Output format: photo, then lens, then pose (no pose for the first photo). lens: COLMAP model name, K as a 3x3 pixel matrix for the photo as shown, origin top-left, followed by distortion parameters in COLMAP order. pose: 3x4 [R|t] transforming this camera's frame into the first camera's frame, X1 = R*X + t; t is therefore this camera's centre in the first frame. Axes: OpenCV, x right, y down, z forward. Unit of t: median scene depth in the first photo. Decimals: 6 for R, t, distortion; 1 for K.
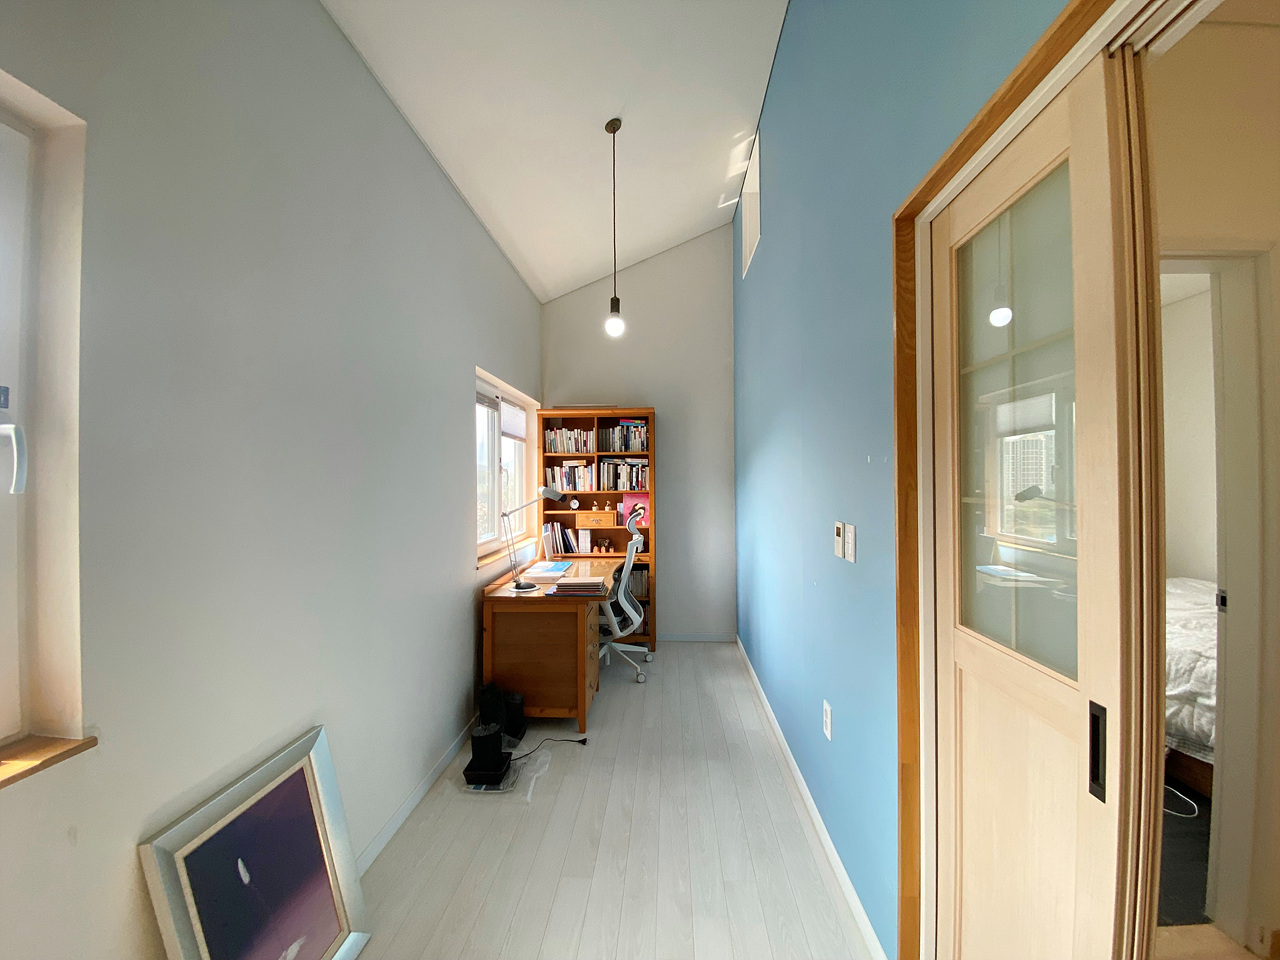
lens RADIAL K [[516.6, 0, 639.7], [0, 516.6, 480.3], [0, 0, 1]] dist [-0.026540, -0.003319]
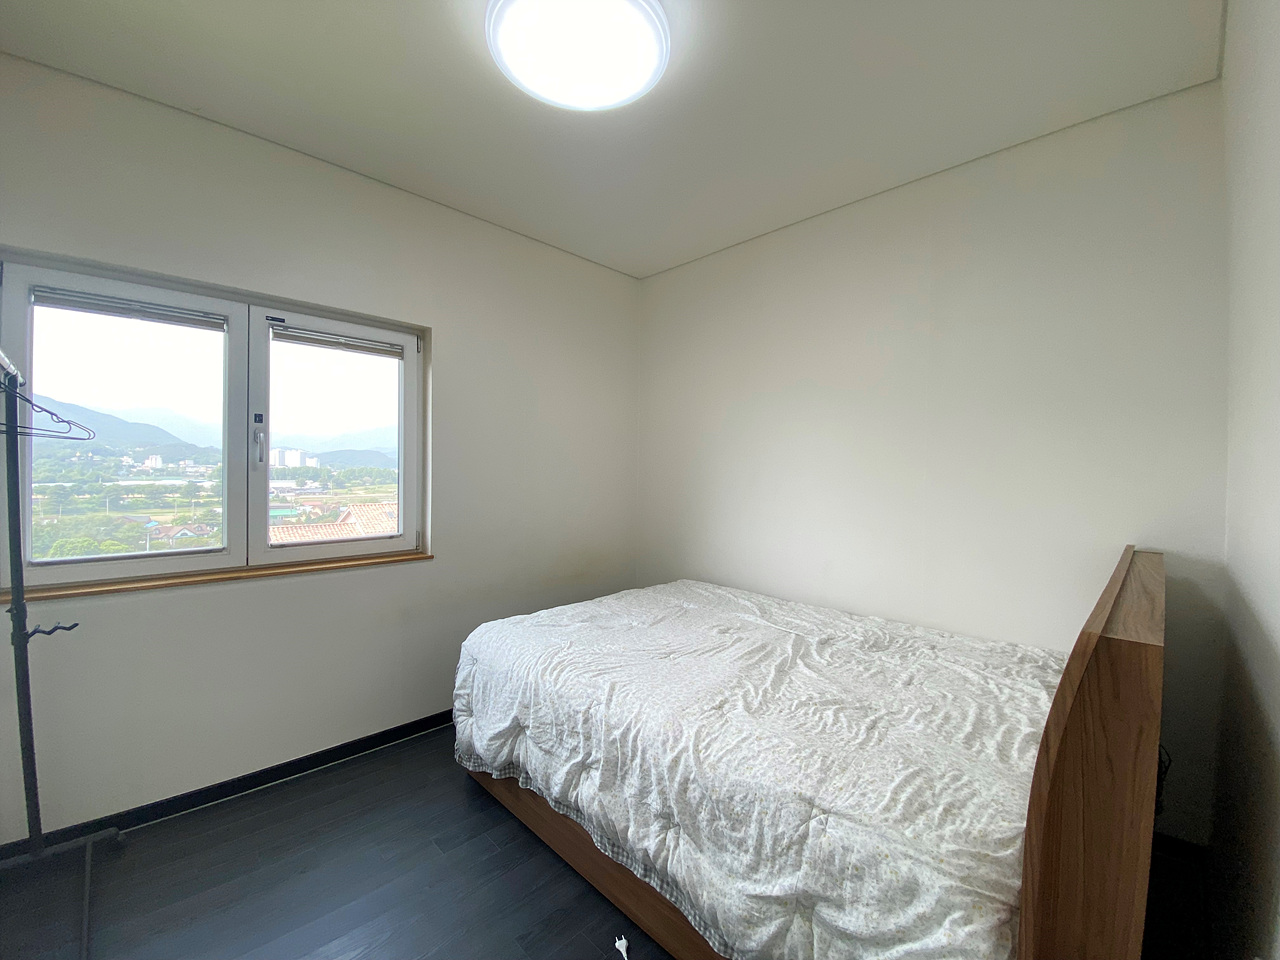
lens RADIAL K [[517.6, 0, 637.1], [0, 517.6, 473.5], [0, 0, 1]] dist [-0.010929, -0.003649]
pose [[0.668034, 0.005720, 0.744109, 0.622893], [-0.014225, 0.999886, 0.005084, 0.015551], [-0.743995, -0.013982, 0.668039, 0.786044]]
